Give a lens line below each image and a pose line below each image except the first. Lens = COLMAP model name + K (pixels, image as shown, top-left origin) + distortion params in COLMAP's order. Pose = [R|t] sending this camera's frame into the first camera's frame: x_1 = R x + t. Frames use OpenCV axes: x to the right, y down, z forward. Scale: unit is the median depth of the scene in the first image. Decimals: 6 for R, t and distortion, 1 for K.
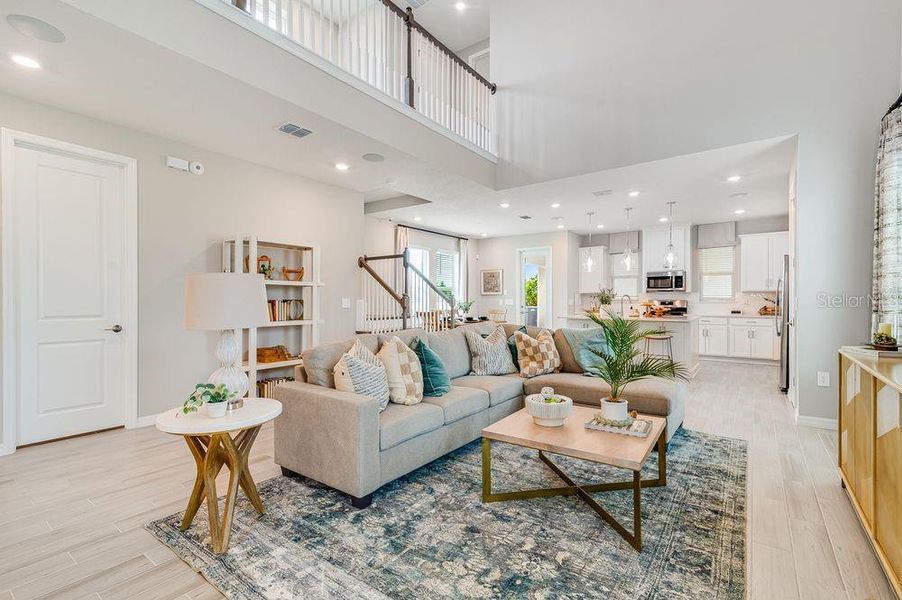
lens RADIAL K [[410.5, 0, 453.9], [0, 410.5, 298.3], [0, 0, 1]] dist [0.020708, -0.000125]
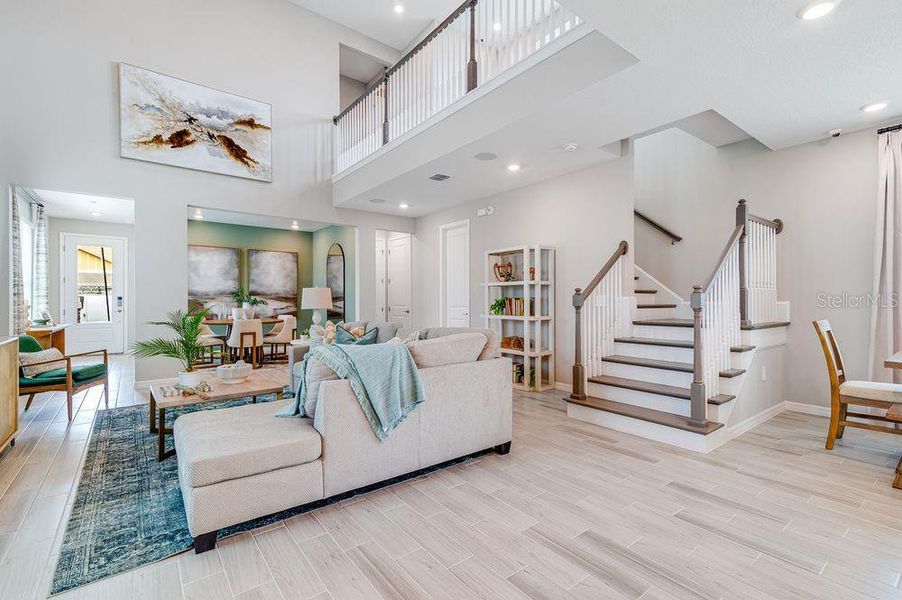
lens RADIAL K [[410.5, 0, 453.9], [0, 410.5, 298.3], [0, 0, 1]] dist [0.020708, -0.000125]
pose [[-0.281890, -0.007059, -0.959421, 0.863842], [-0.001180, 0.999975, -0.007010, 0.018018], [0.959446, -0.000844, -0.281891, 1.311674]]
